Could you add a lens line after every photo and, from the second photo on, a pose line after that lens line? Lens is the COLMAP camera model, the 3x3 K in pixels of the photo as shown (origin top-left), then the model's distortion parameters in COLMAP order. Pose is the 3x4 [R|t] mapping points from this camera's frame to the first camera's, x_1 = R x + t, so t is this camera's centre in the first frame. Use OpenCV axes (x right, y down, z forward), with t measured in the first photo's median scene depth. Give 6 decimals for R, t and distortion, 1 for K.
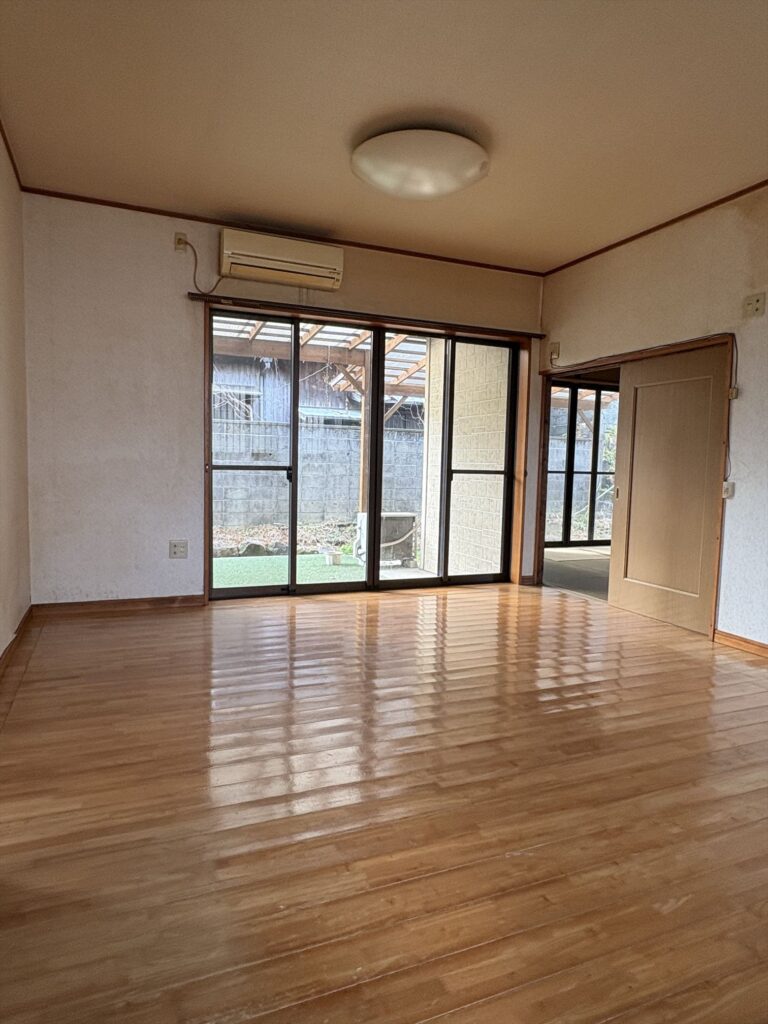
lens RADIAL K [[648.8, 0, 384.8], [0, 648.8, 512.7], [0, 0, 1]] dist [0.006670, 0.001017]
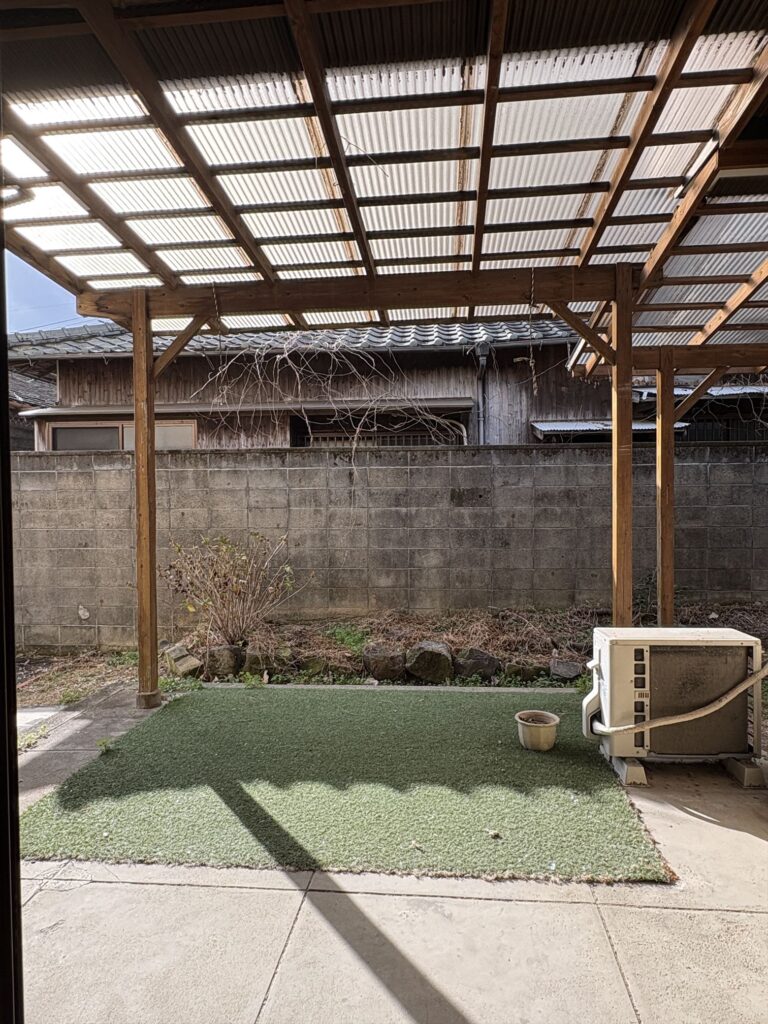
lens RADIAL K [[618.8, 0, 381.3], [0, 618.8, 508.1], [0, 0, 1]] dist [0.001726, 0.000014]
pose [[0.881268, -0.027536, -0.471814, 0.021462], [-0.004941, 0.997710, -0.067458, -0.037530], [0.472591, 0.061780, 0.879114, 0.430209]]
